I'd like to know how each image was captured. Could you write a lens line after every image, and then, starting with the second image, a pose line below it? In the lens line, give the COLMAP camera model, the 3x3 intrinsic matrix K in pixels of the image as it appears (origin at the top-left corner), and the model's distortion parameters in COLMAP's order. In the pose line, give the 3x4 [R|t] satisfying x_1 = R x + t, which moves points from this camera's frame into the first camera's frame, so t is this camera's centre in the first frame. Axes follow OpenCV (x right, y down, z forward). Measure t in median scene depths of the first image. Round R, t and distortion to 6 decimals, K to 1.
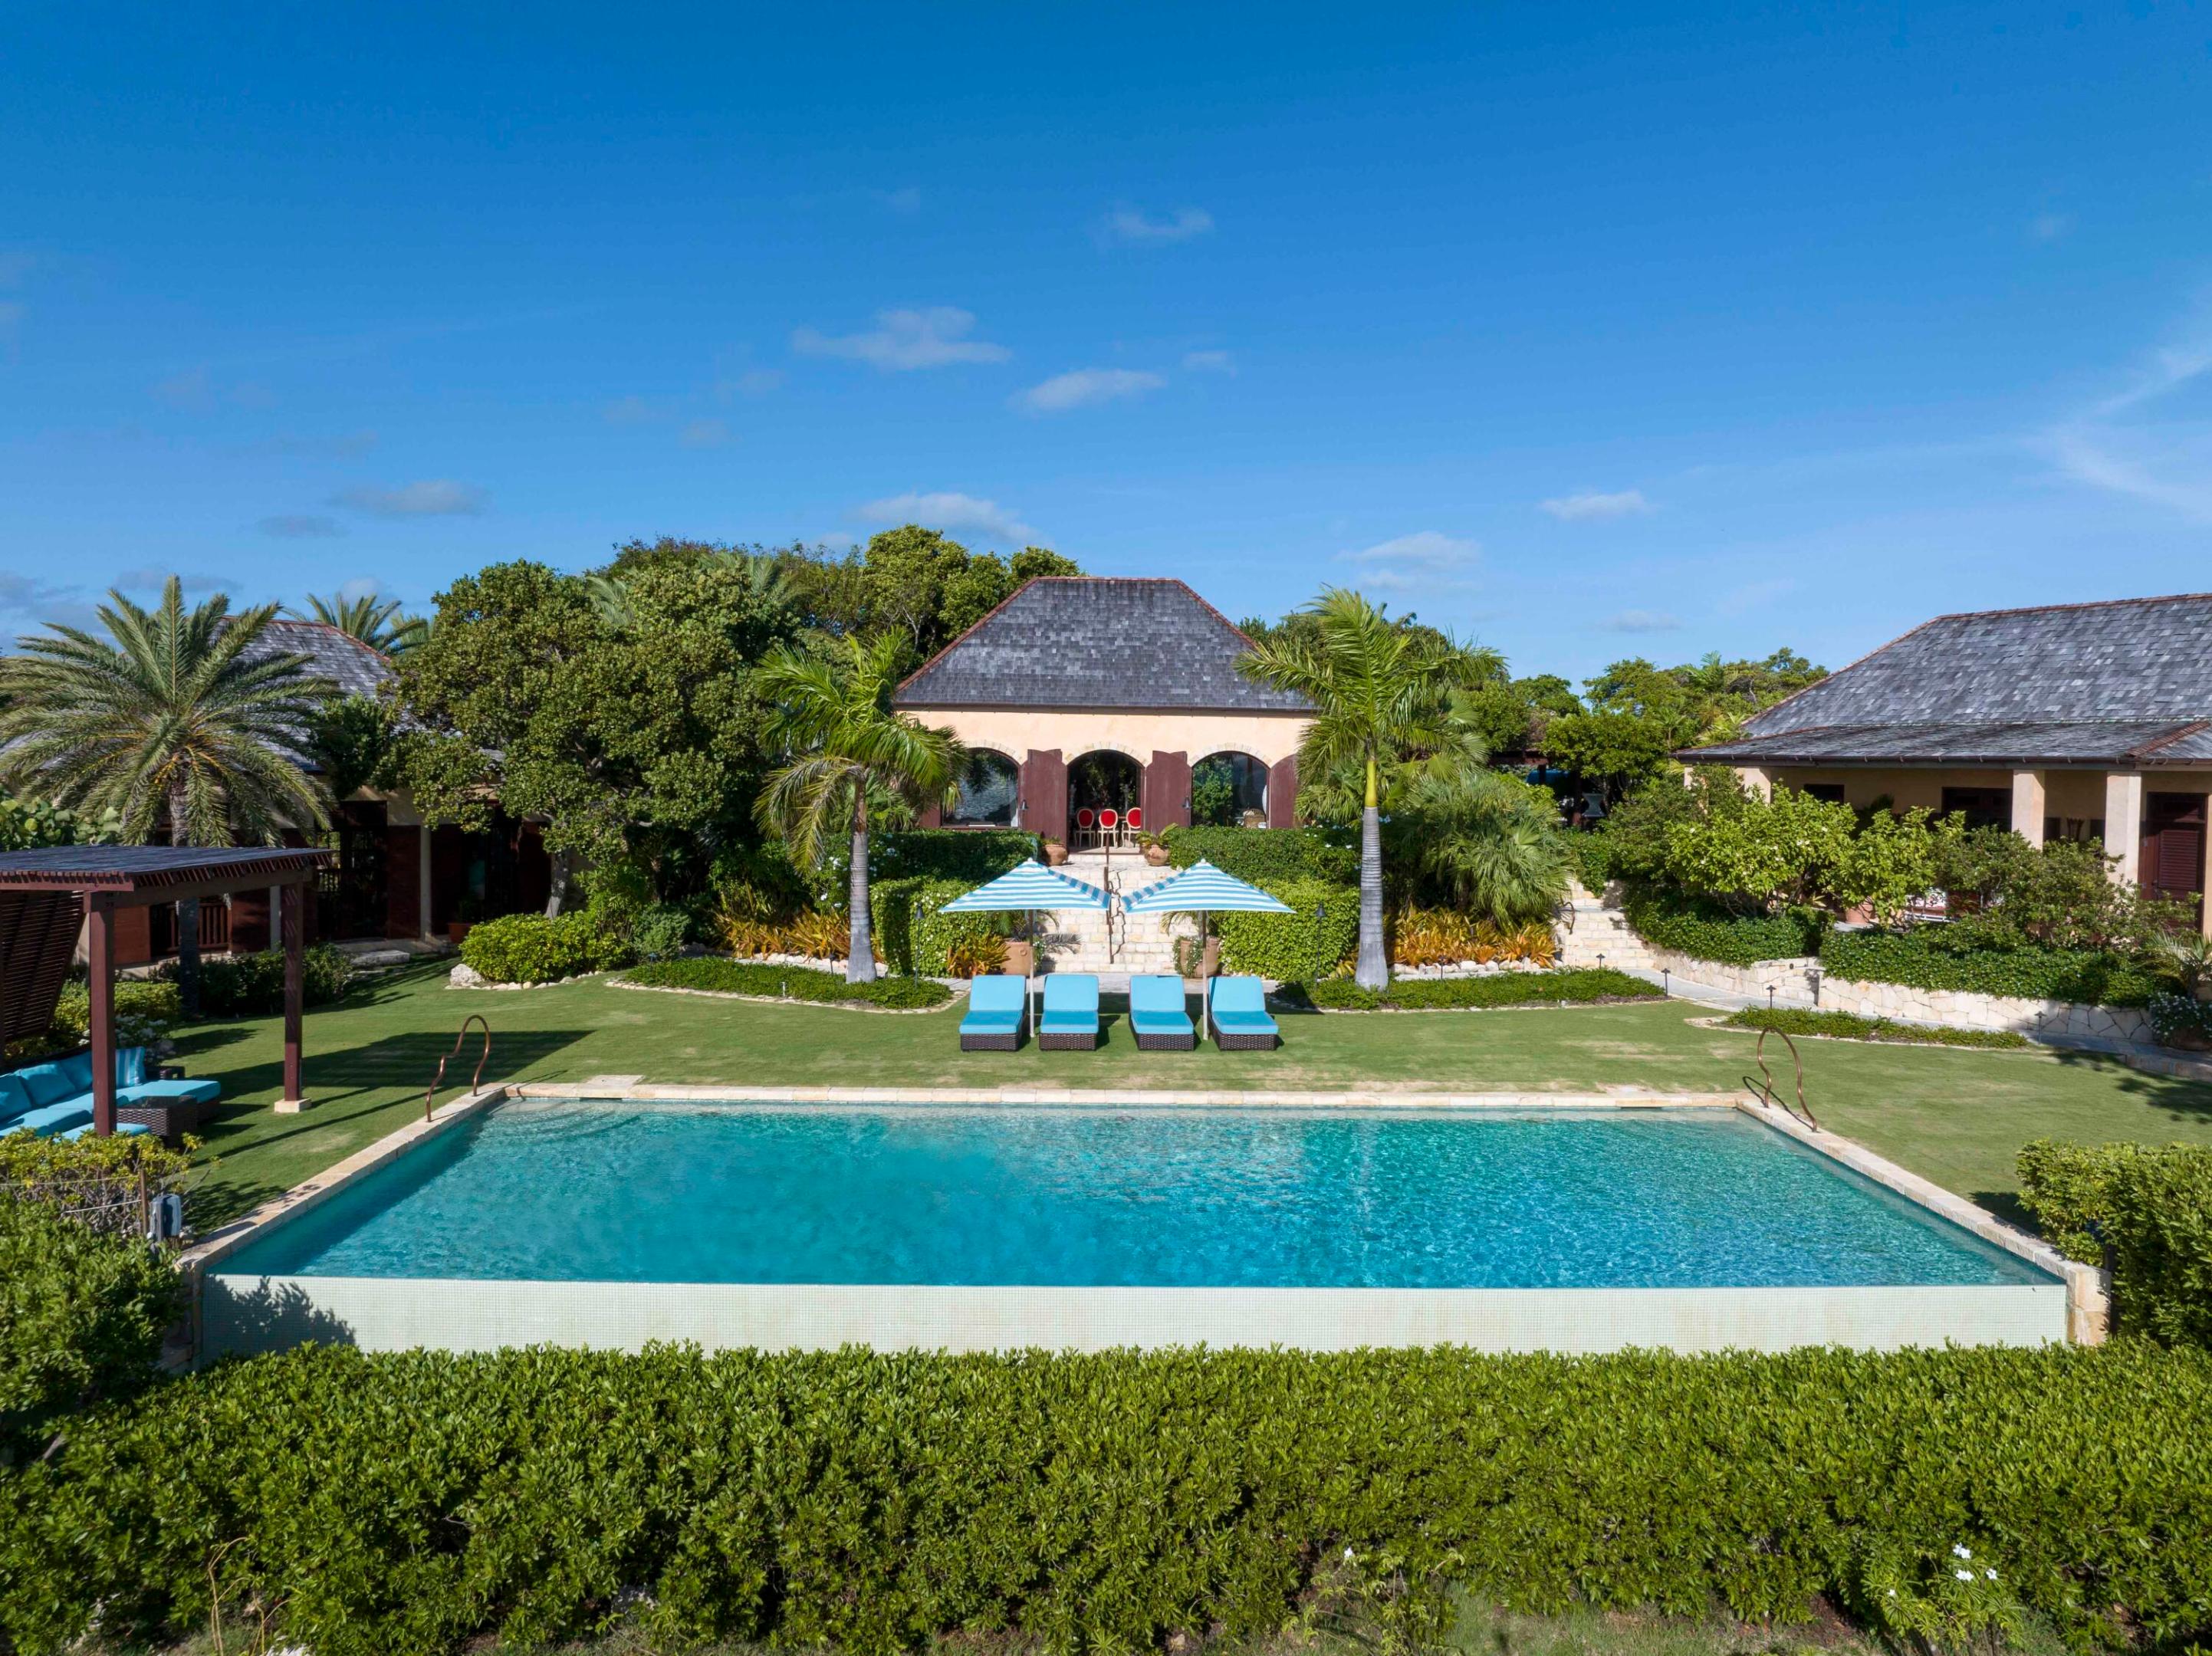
lens RADIAL K [[1551.4, 0, 1106.0], [0, 1551.4, 828.0], [0, 0, 1]] dist [-0.042049, 0.020117]
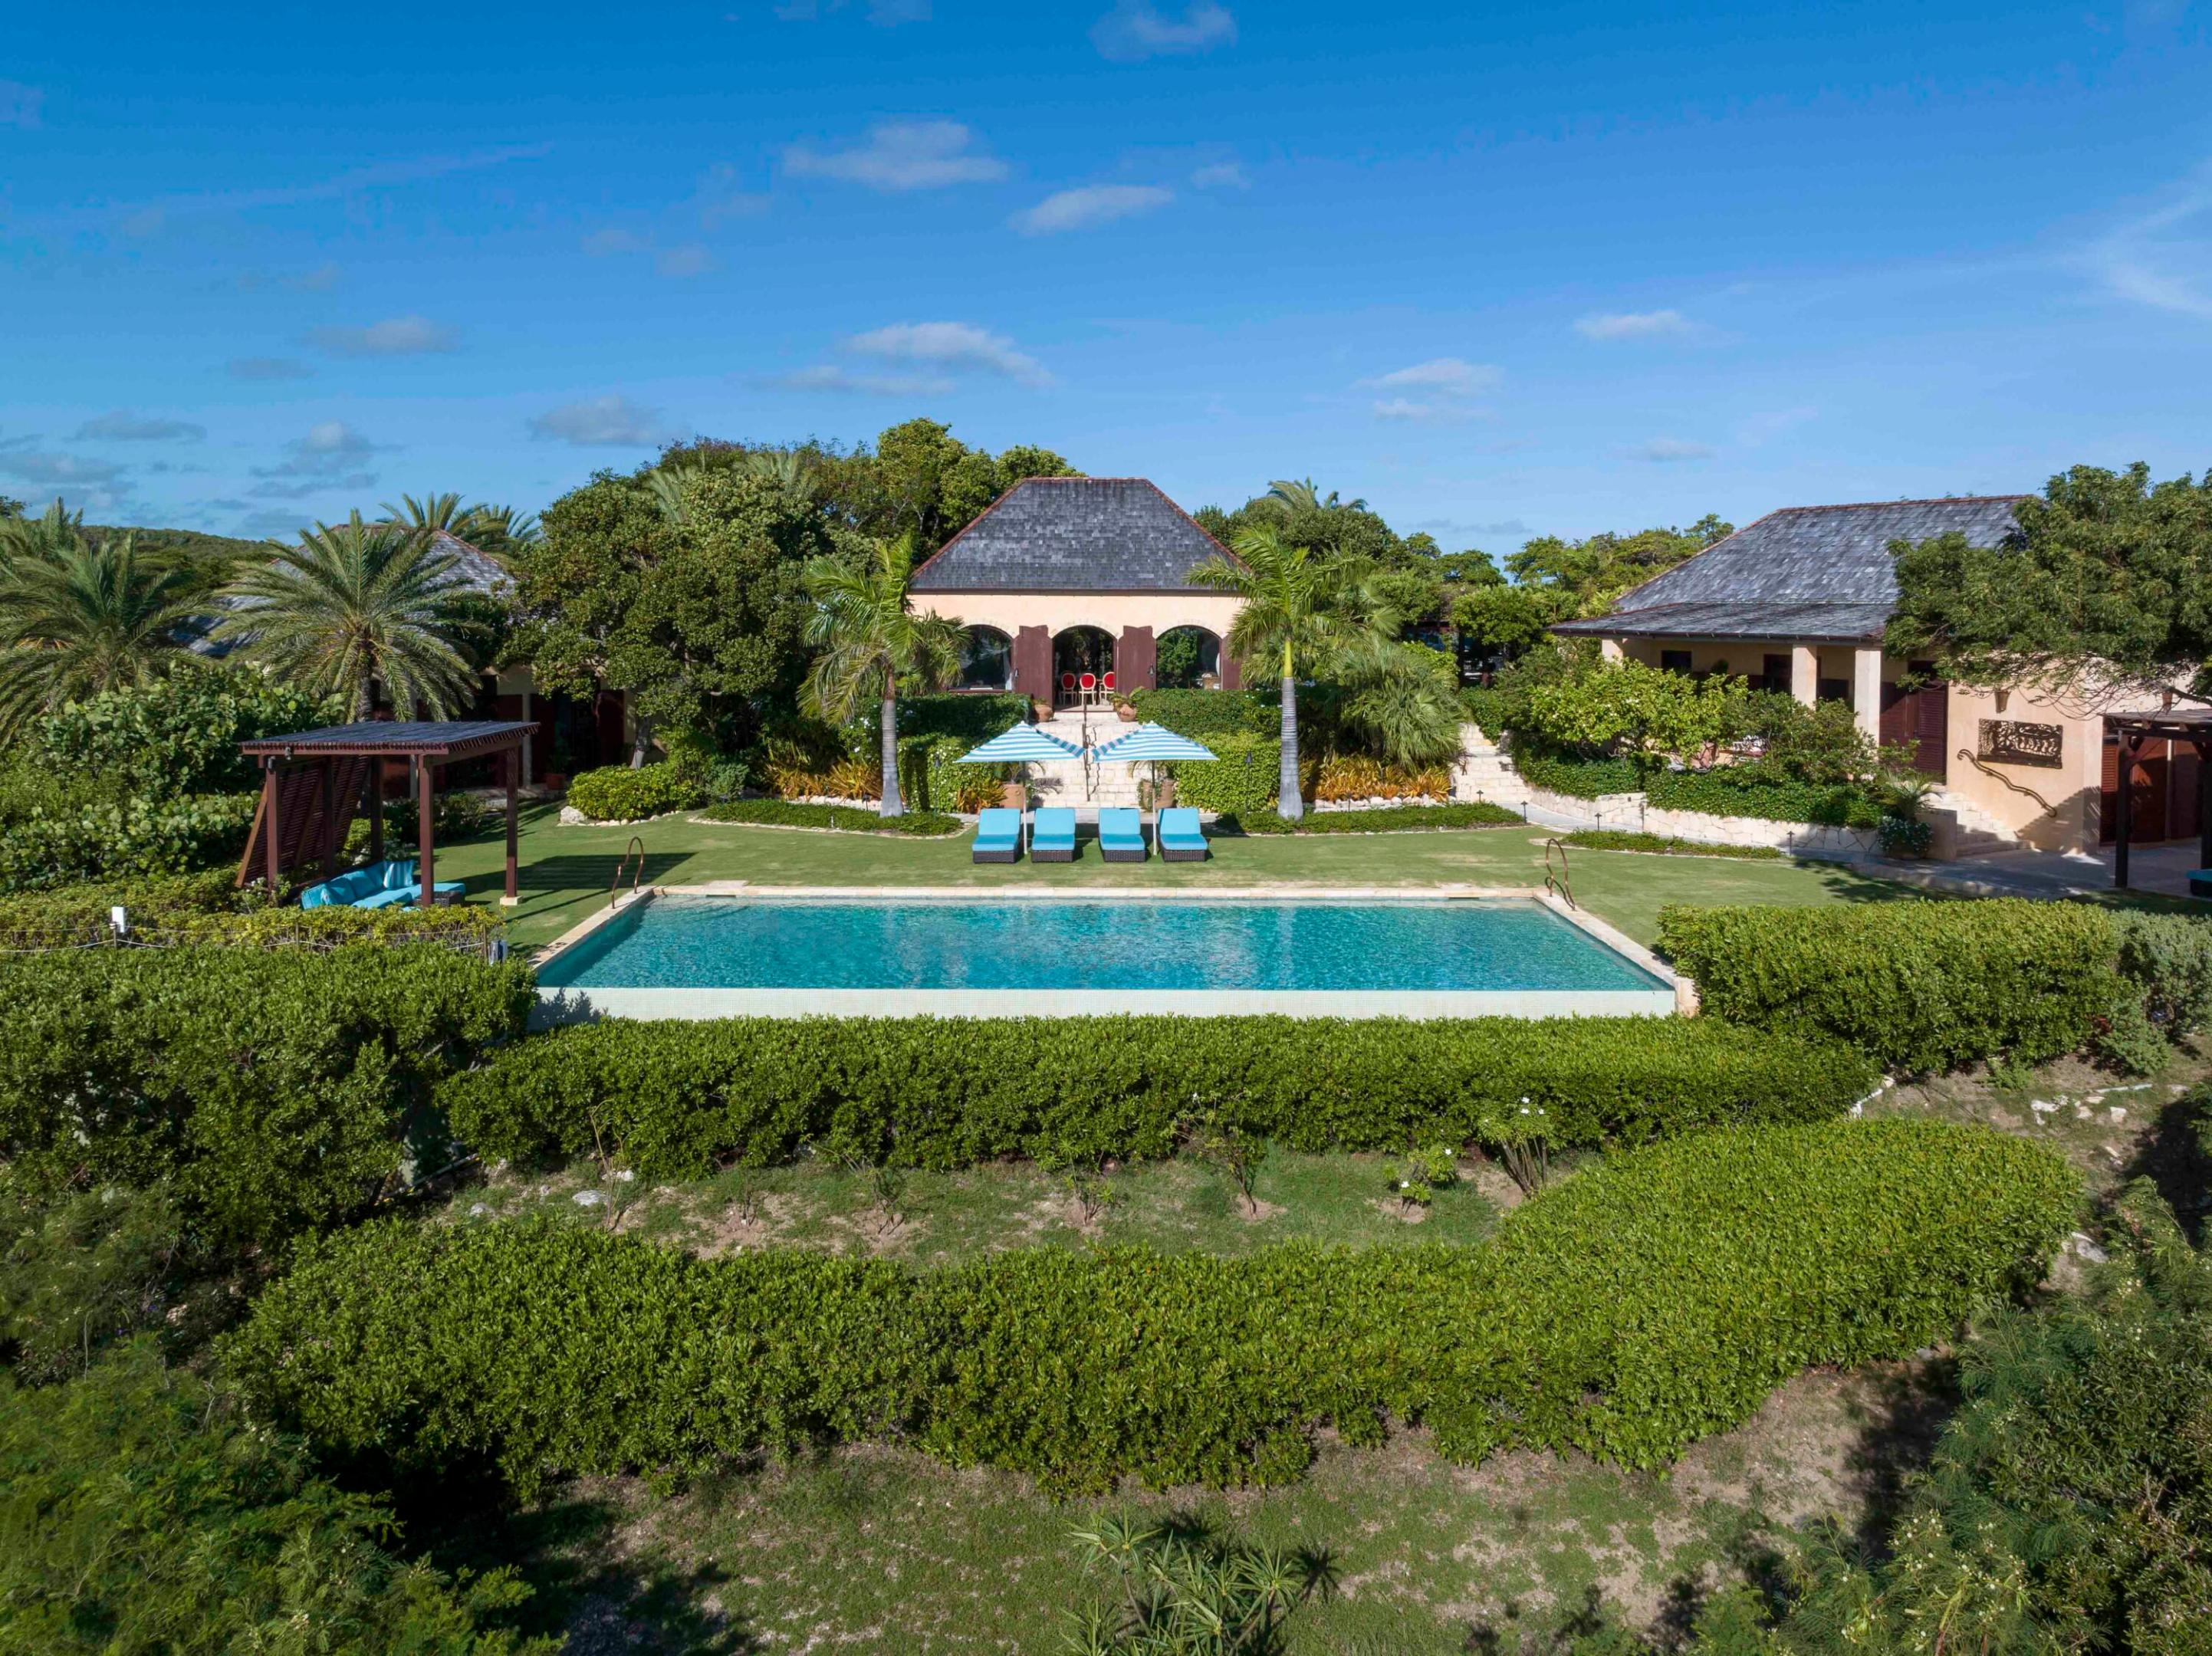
lens RADIAL K [[1601.8, 0, 1062.3], [0, 1601.8, 702.6], [0, 0, 1]] dist [-0.028048, -0.004089]
pose [[0.999709, -0.008377, -0.022608, 0.013808], [0.008785, 0.999799, 0.017994, -0.017261], [0.022453, -0.018188, 0.999582, -0.318796]]
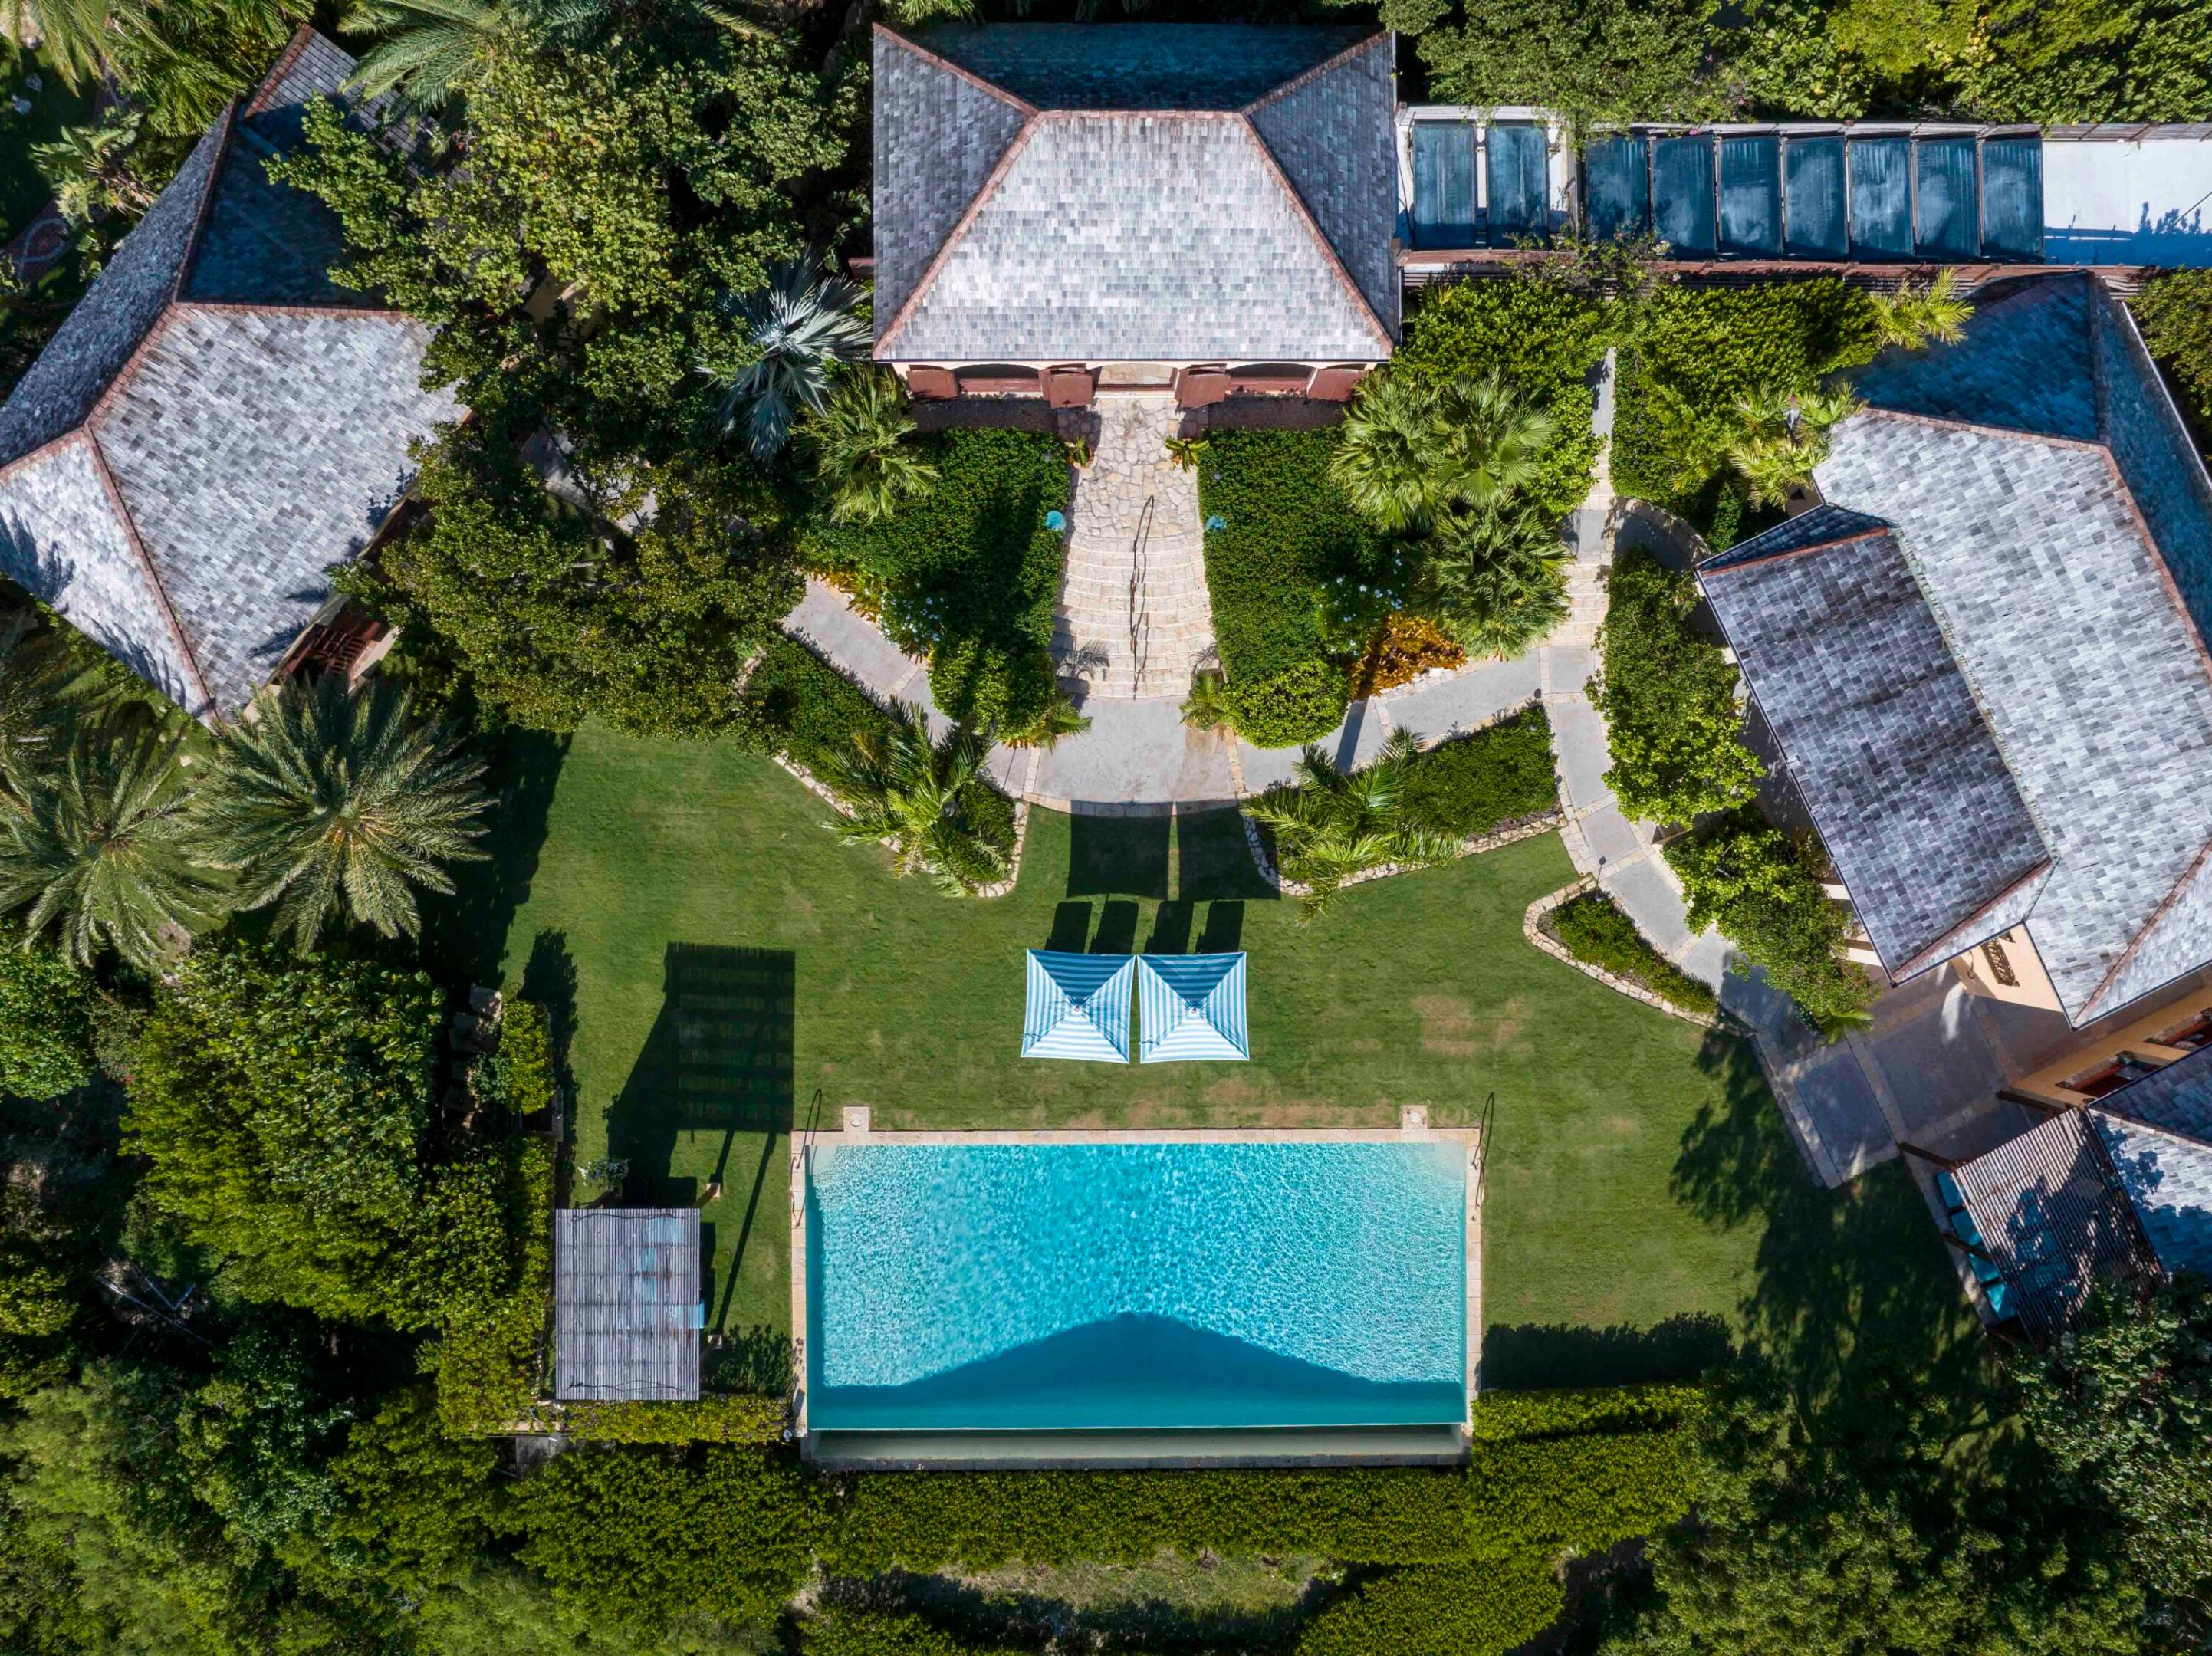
lens RADIAL K [[1551.4, 0, 1106.0], [0, 1551.4, 828.0], [0, 0, 1]] dist [-0.042049, 0.020117]
pose [[0.999938, 0.009253, -0.006172, -0.011677], [0.005696, 0.050695, 0.998698, -1.218566], [0.009554, -0.998671, 0.050639, 0.914598]]
